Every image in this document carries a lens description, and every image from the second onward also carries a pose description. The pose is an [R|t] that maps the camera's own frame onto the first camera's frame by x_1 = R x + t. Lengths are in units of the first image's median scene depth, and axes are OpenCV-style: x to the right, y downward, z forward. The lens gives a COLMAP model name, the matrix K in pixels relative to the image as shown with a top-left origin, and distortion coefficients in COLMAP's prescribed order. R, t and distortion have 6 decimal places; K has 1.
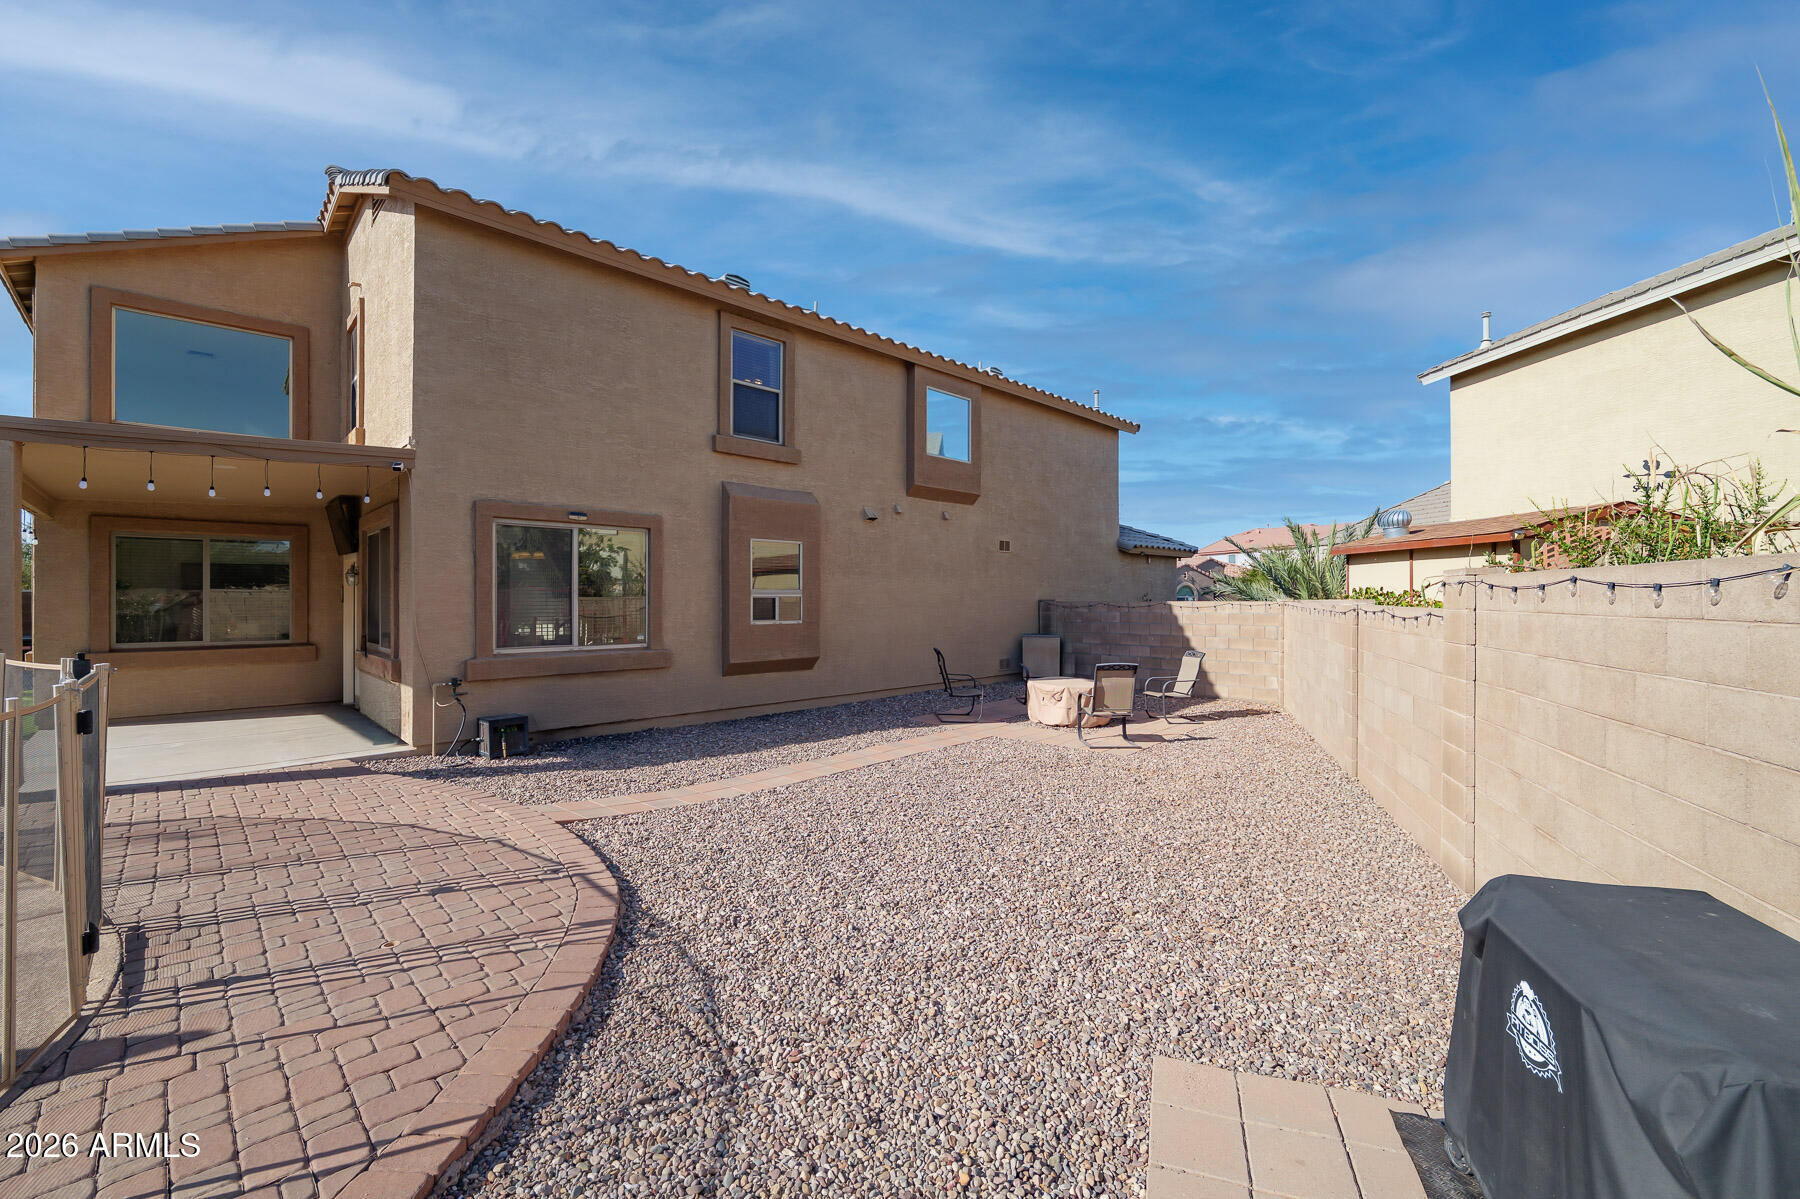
lens RADIAL K [[740.8, 0, 896.2], [0, 740.8, 608.0], [0, 0, 1]] dist [-0.010751, -0.000455]
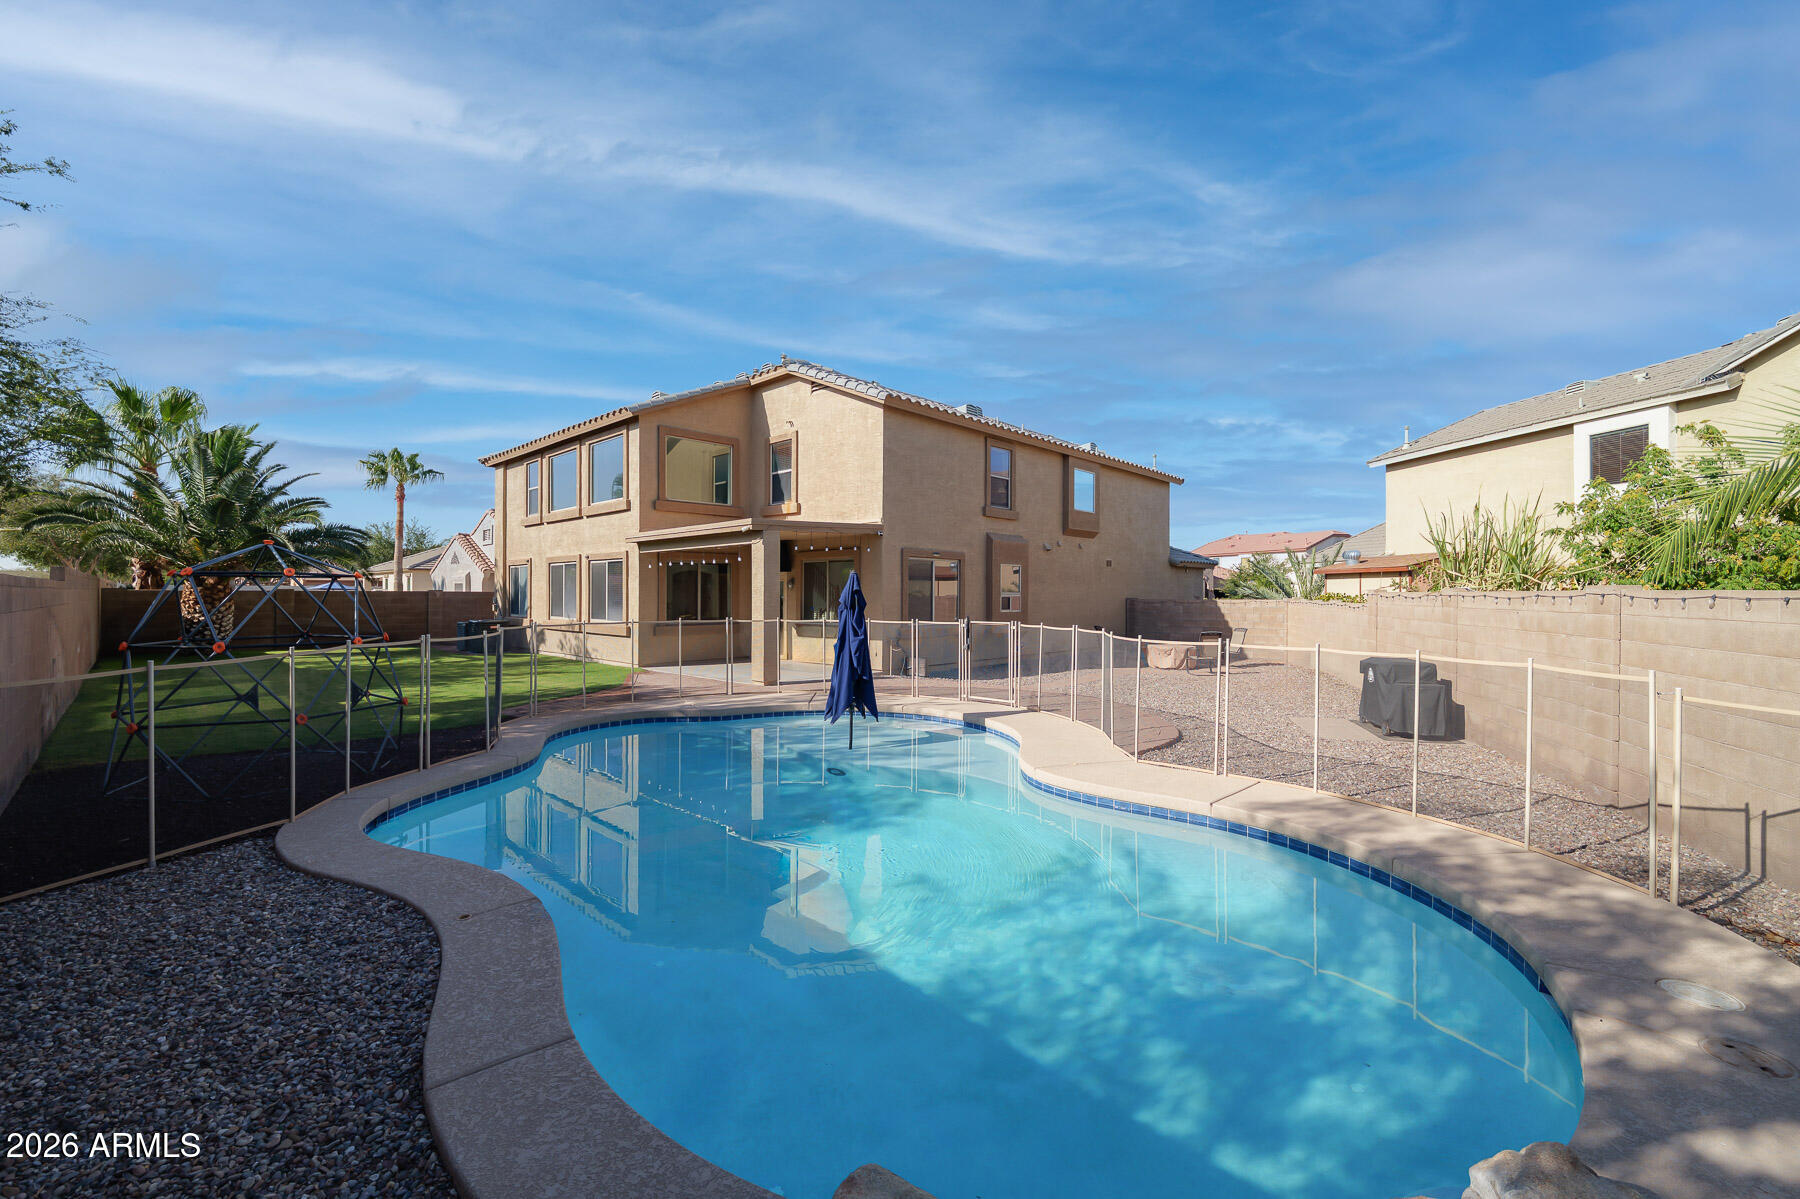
lens RADIAL K [[740.8, 0, 913.6], [0, 740.8, 598.2], [0, 0, 1]] dist [-0.010751, -0.000455]
pose [[0.998902, 0.001970, 0.046804, -0.388583], [-0.001486, 0.999945, -0.010369, 0.005106], [-0.046822, 0.010288, 0.998850, -0.609684]]
